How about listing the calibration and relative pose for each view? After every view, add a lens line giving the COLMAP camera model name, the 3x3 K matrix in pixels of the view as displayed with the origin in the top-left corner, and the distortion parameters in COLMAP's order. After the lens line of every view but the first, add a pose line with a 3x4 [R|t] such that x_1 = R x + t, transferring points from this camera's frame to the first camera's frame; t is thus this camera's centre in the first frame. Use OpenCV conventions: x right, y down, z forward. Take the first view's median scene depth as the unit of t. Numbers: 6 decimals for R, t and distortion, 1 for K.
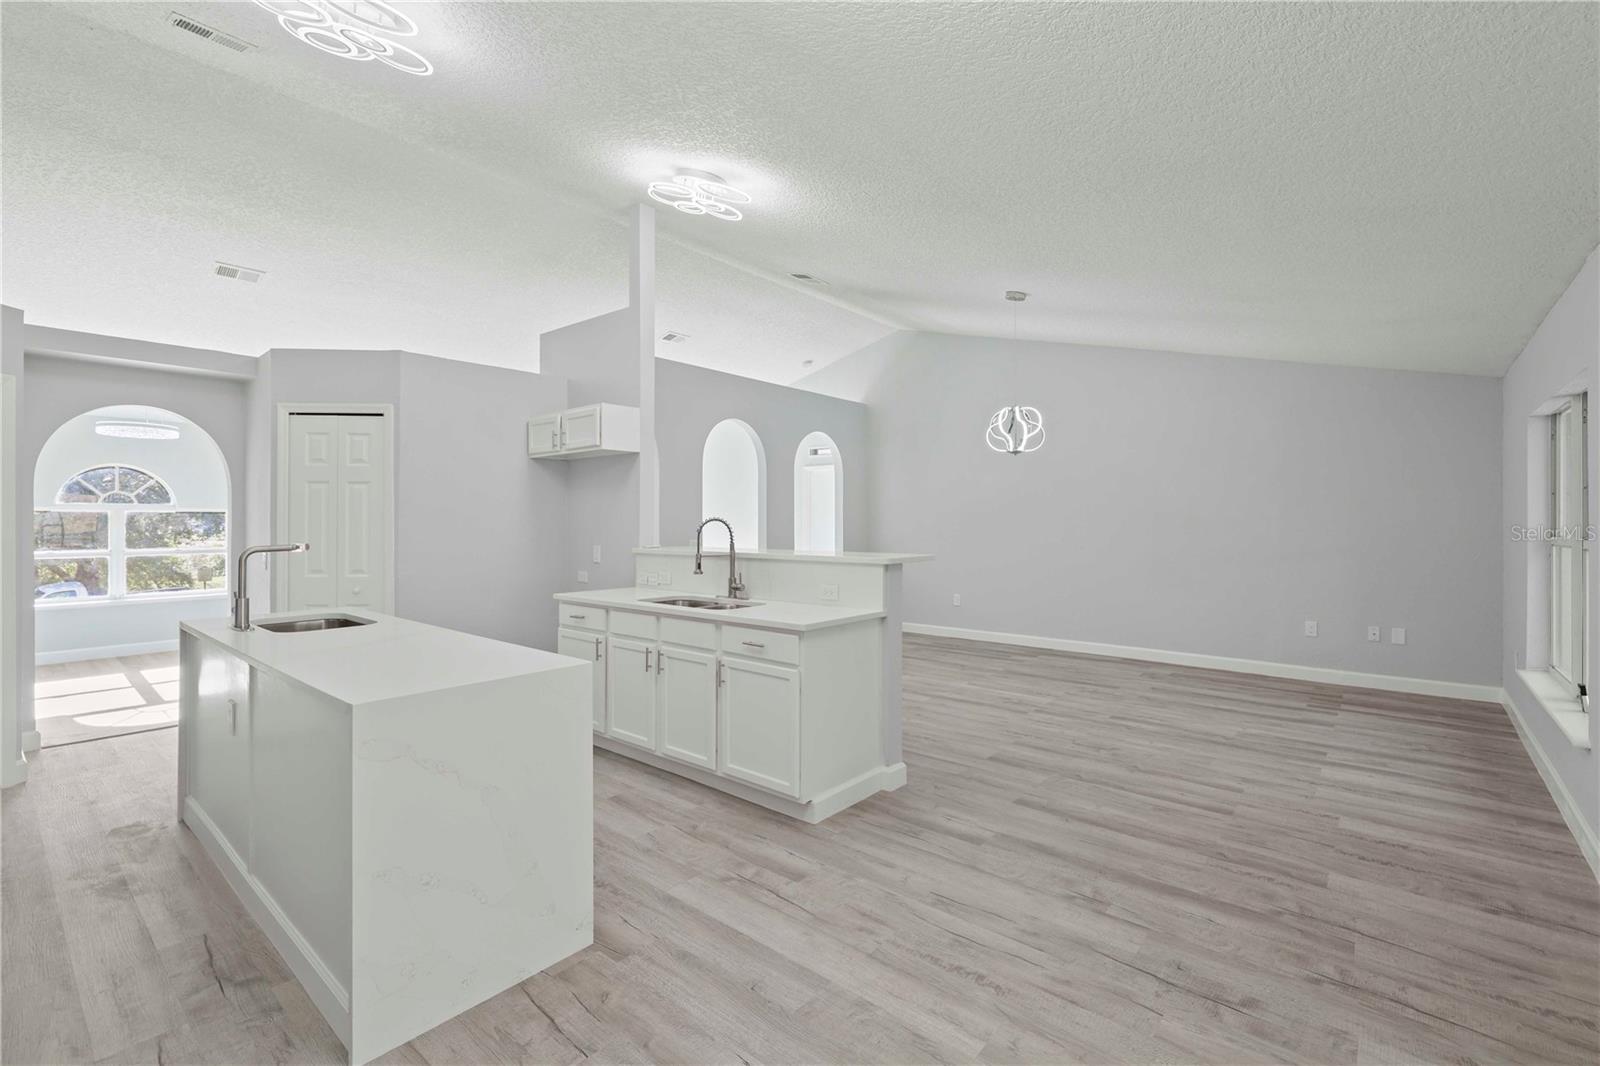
lens RADIAL K [[699.8, 0, 802.2], [0, 699.8, 519.1], [0, 0, 1]] dist [0.000589, 0.000110]
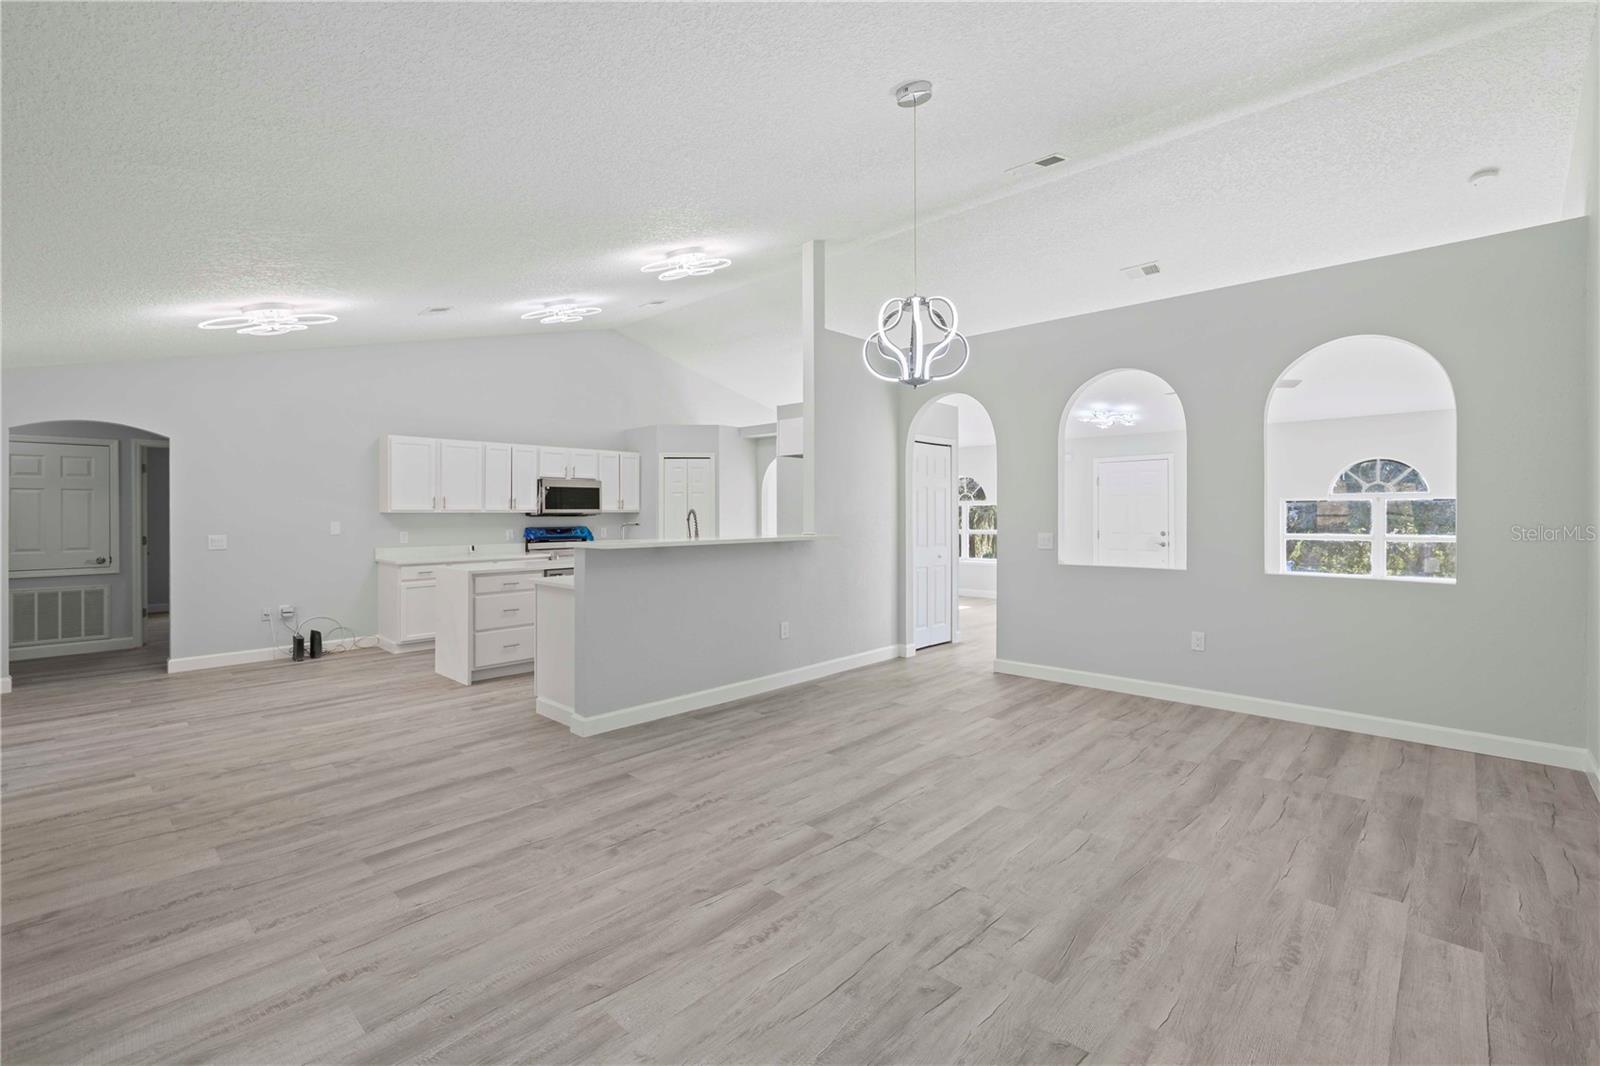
lens RADIAL K [[699.8, 0, 802.2], [0, 699.8, 519.1], [0, 0, 1]] dist [0.000589, 0.000110]
pose [[-0.051425, 0.009619, -0.998631, 1.393751], [0.007527, 0.999929, 0.009244, 0.006556], [0.998648, -0.007041, -0.051494, 1.539667]]
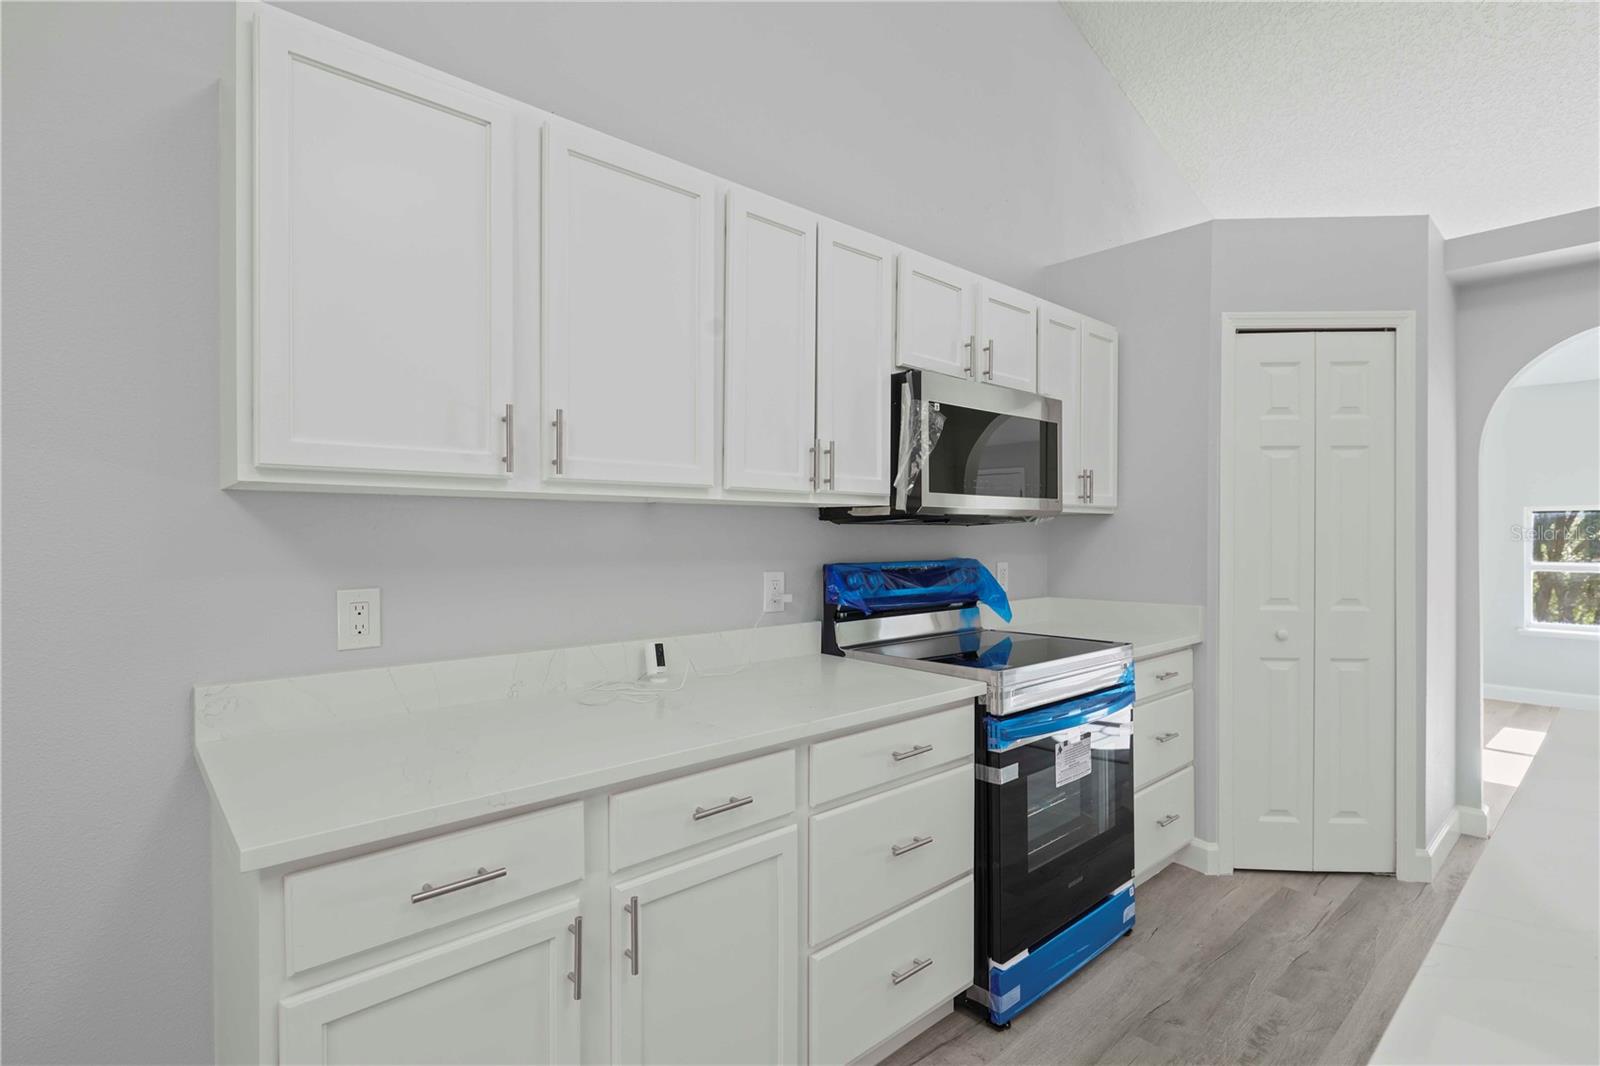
lens RADIAL K [[772.7, 0, 802.9], [0, 772.7, 535.7], [0, 0, 1]] dist [-0.000224, -0.000051]
pose [[-0.134831, 0.002810, -0.990865, -0.279202], [0.002570, 0.999994, 0.002486, 0.023635], [0.990865, -0.002211, -0.134838, 0.525857]]
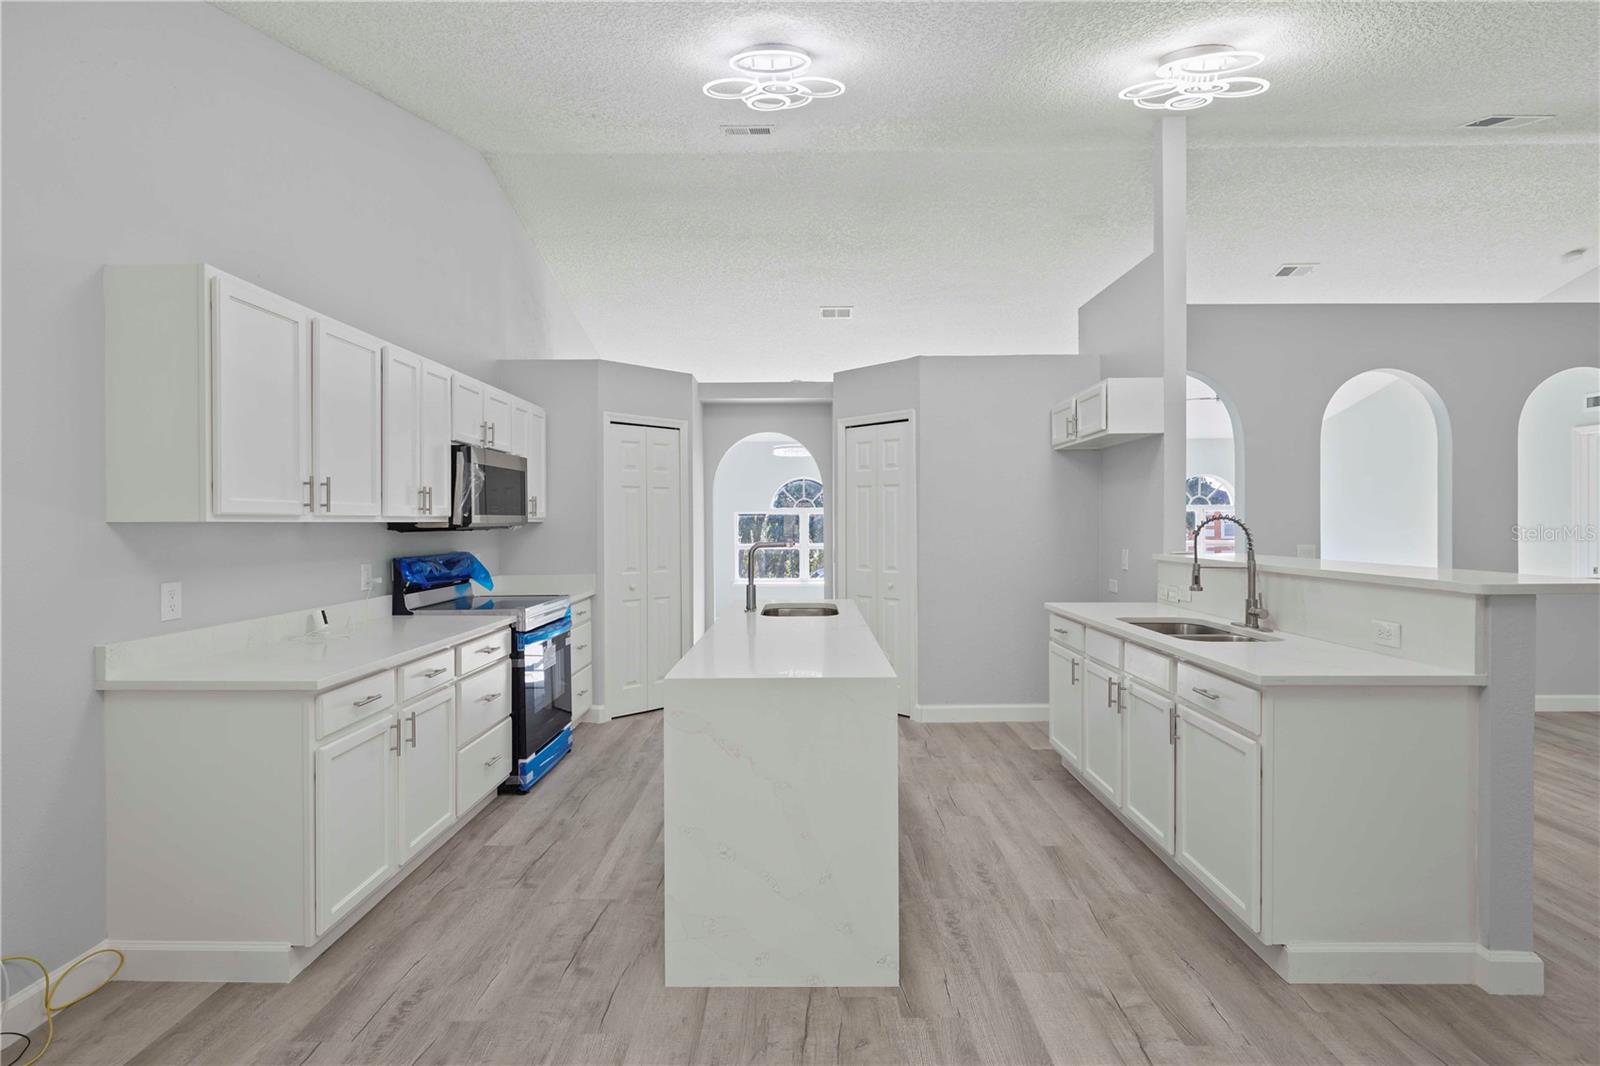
lens RADIAL K [[774.3, 0, 803.2], [0, 774.3, 526.3], [0, 0, 1]] dist [0.000062, -0.000295]
pose [[0.639862, 0.001177, -0.768489, 0.262649], [0.007251, 0.999945, 0.007568, 0.000966], [0.768455, -0.010415, 0.639819, 0.180516]]
